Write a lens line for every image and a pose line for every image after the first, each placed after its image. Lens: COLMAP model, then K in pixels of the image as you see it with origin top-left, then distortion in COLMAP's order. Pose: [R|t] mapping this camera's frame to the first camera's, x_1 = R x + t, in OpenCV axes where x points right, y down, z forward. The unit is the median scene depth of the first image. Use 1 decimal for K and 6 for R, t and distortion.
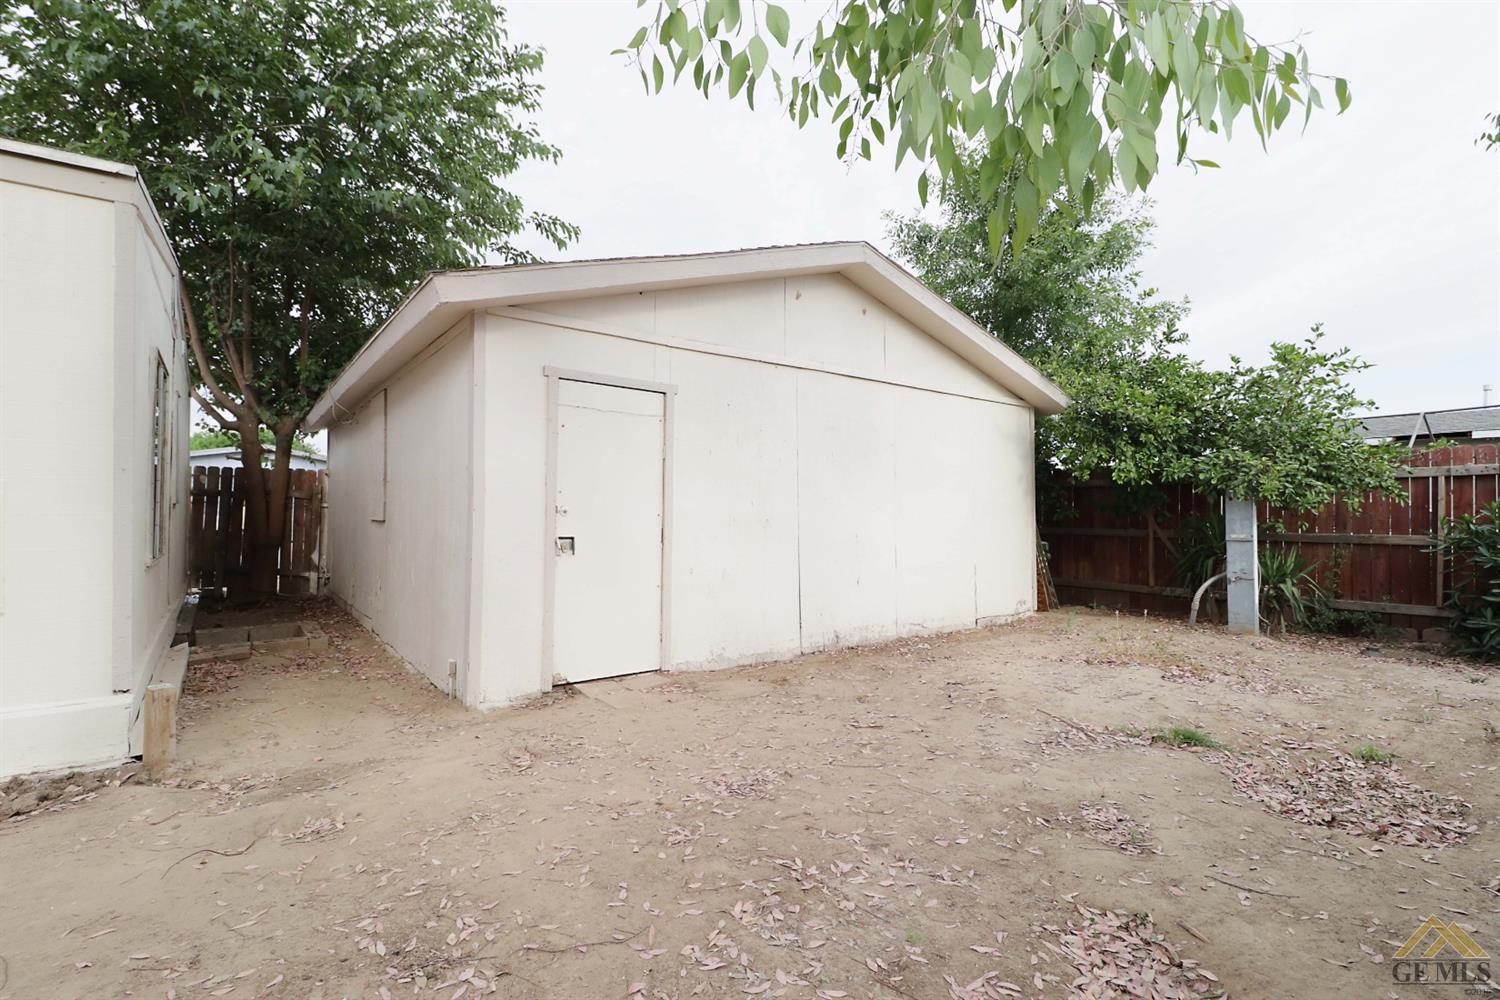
lens RADIAL K [[708.0, 0, 745.1], [0, 708.0, 493.6], [0, 0, 1]] dist [0.017557, -0.006891]
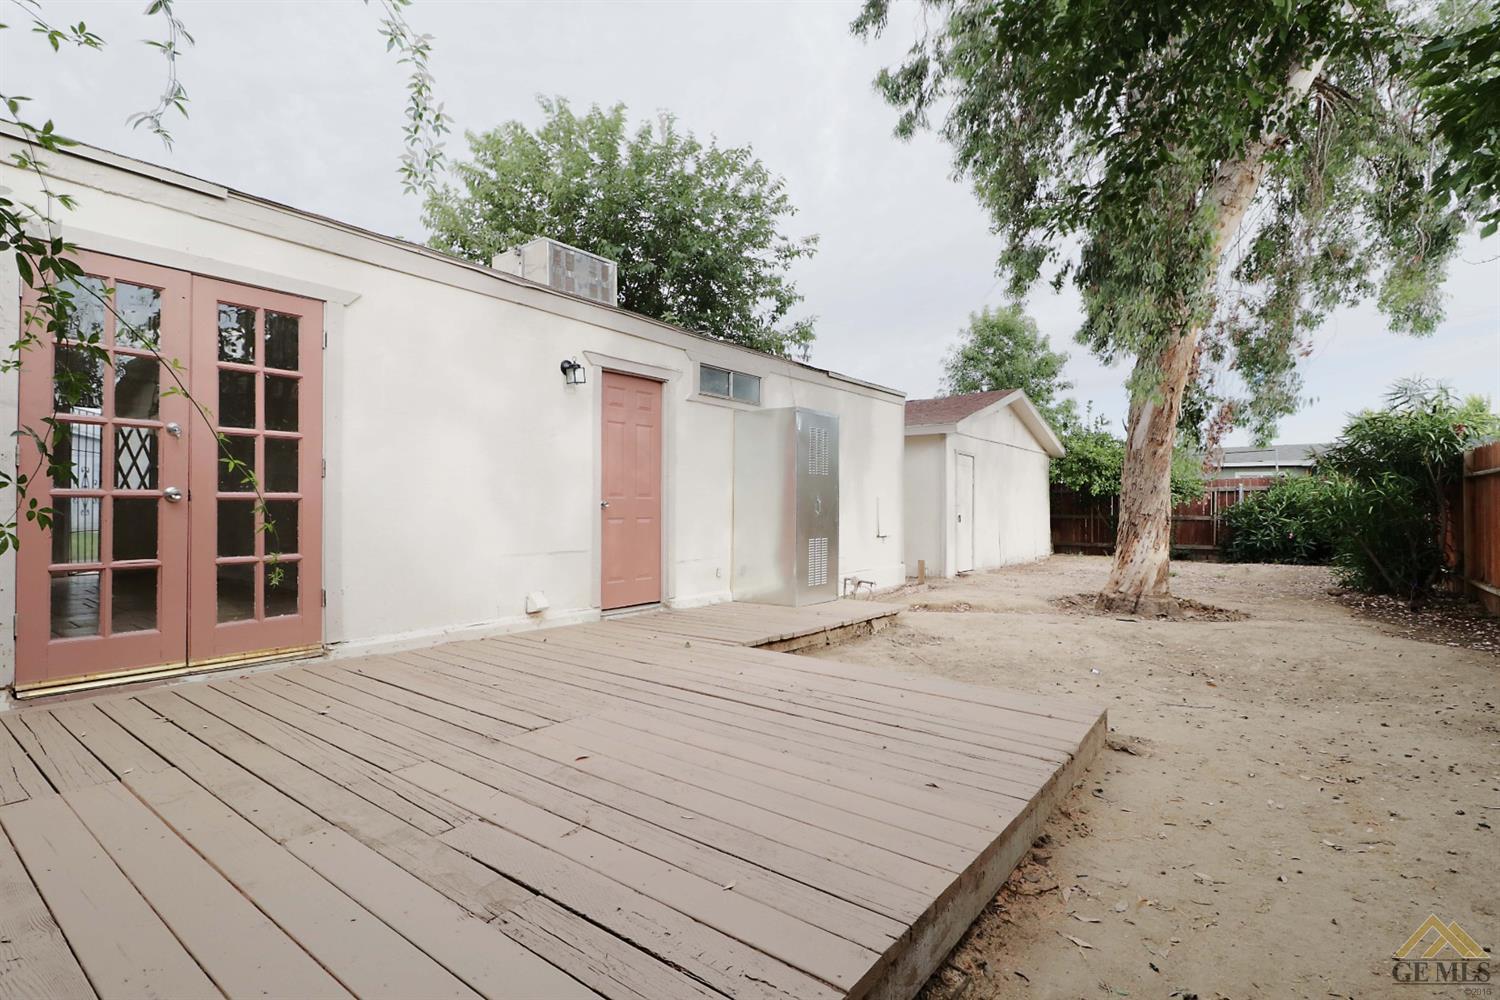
lens RADIAL K [[708.0, 0, 740.0], [0, 708.0, 502.2], [0, 0, 1]] dist [0.017557, -0.006891]
pose [[0.960694, 0.008021, 0.277492, -1.171114], [-0.012438, 0.999822, 0.014160, -0.002245], [-0.277329, -0.017055, 0.960624, -0.817203]]
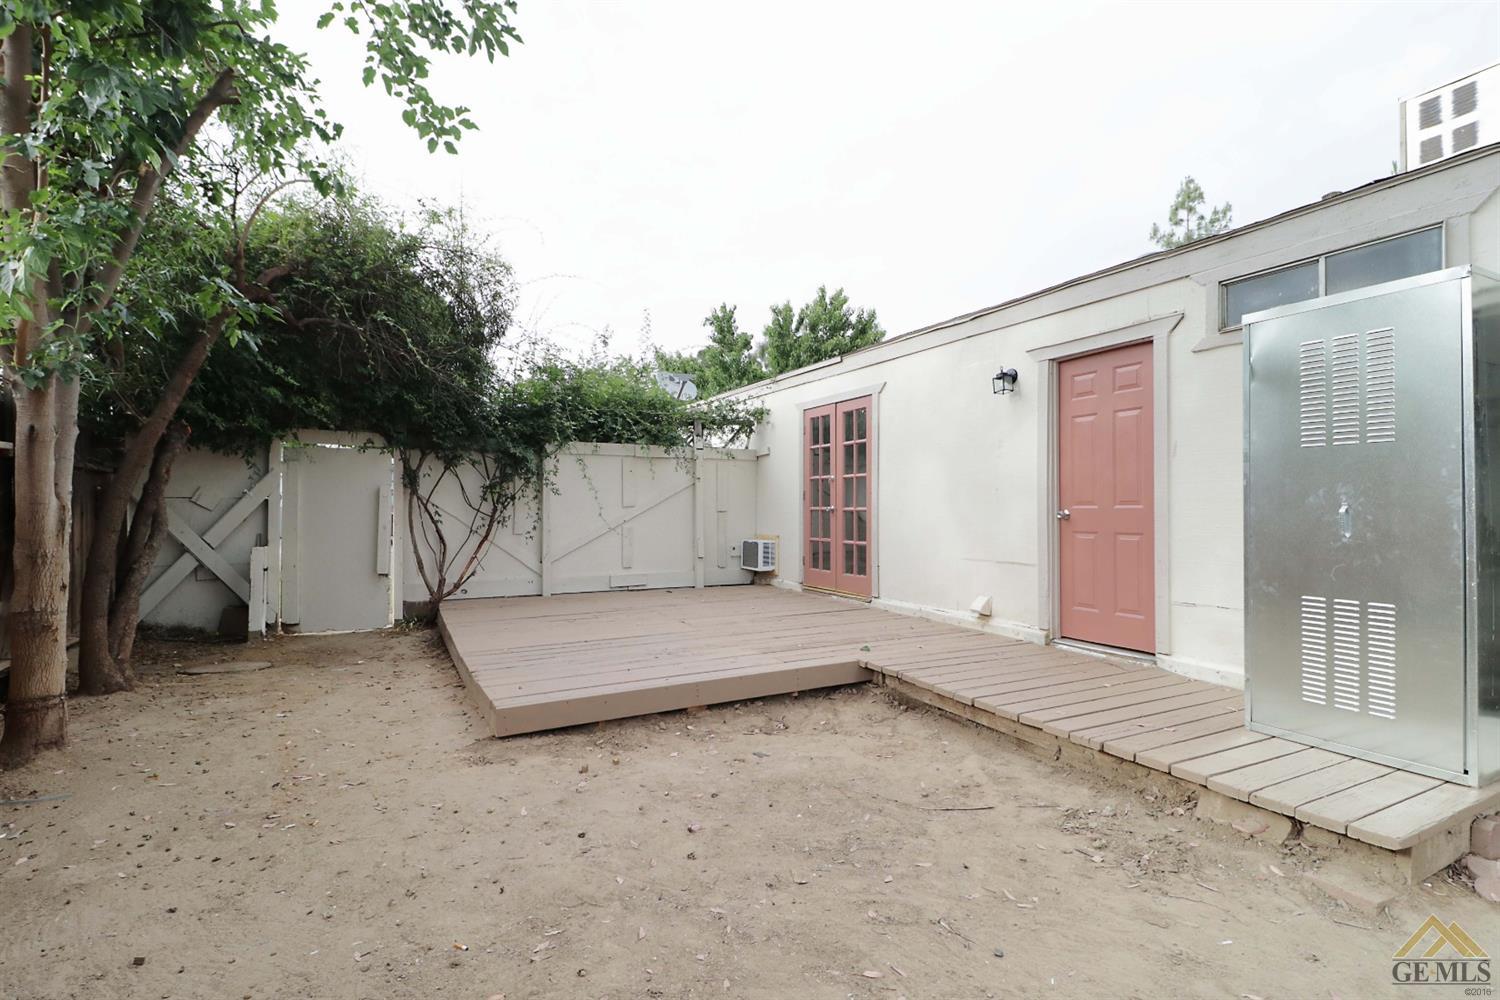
lens RADIAL K [[708.0, 0, 757.2], [0, 708.0, 505.4], [0, 0, 1]] dist [0.017557, -0.006891]
pose [[-0.143070, -0.004375, -0.989703, 2.328246], [0.017627, 0.999820, -0.006968, 0.022960], [0.989556, -0.018443, -0.142968, 1.866895]]
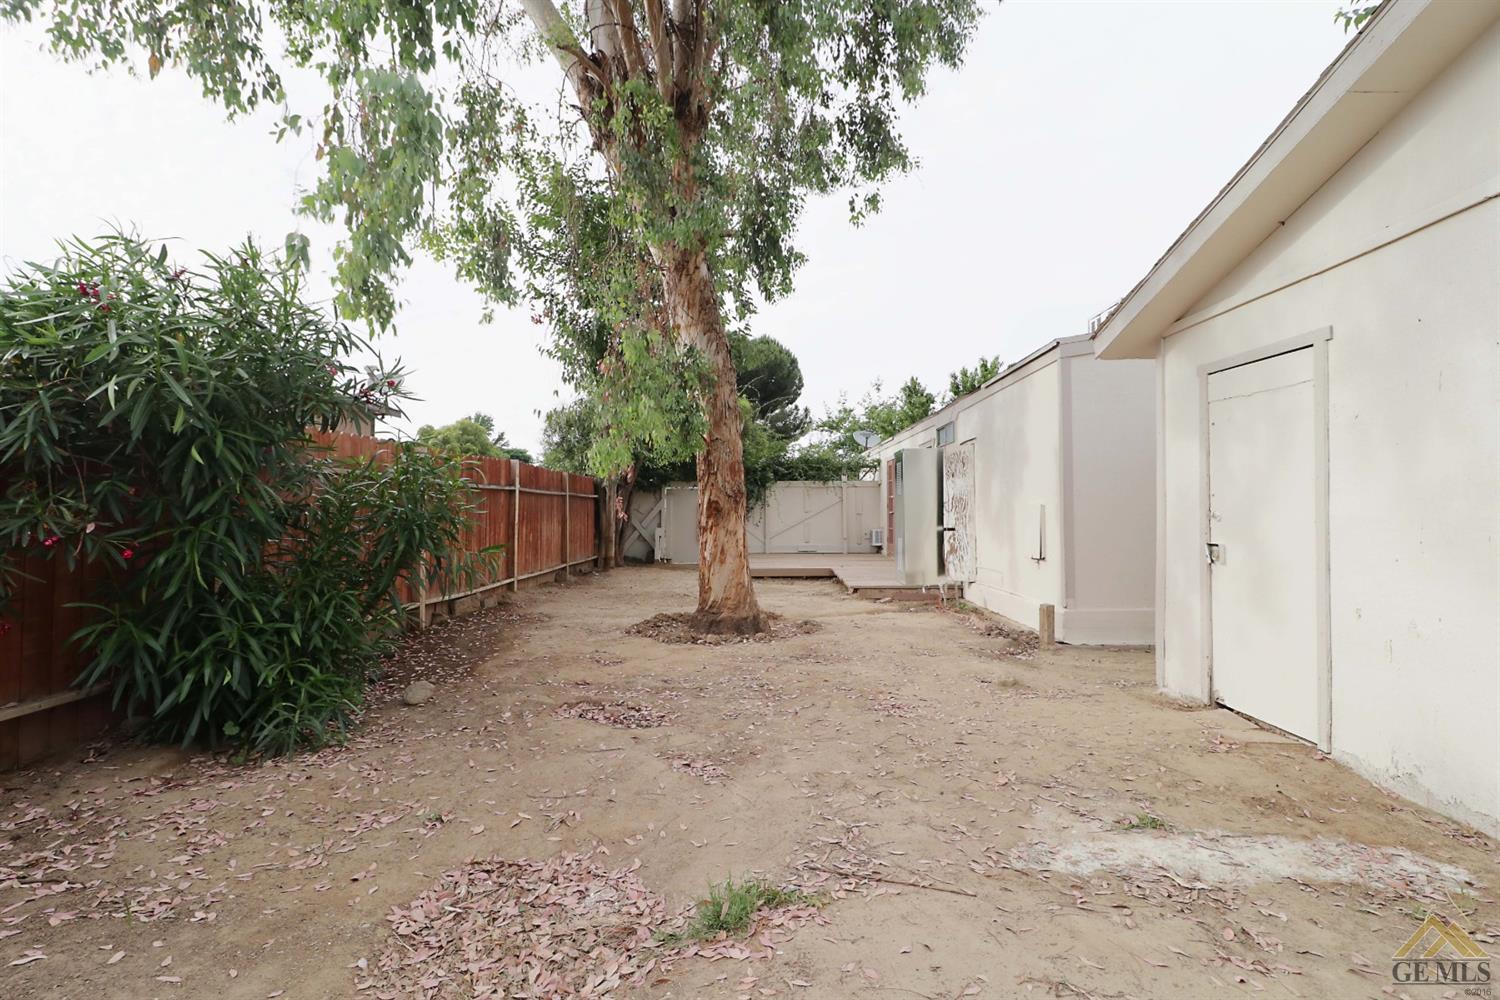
lens RADIAL K [[708.0, 0, 744.2], [0, 708.0, 504.2], [0, 0, 1]] dist [0.017557, -0.006891]
pose [[-0.614129, -0.008241, -0.789163, 6.132540], [0.018346, 0.999526, -0.024714, 0.106055], [0.788993, -0.029656, -0.613686, 5.846611]]
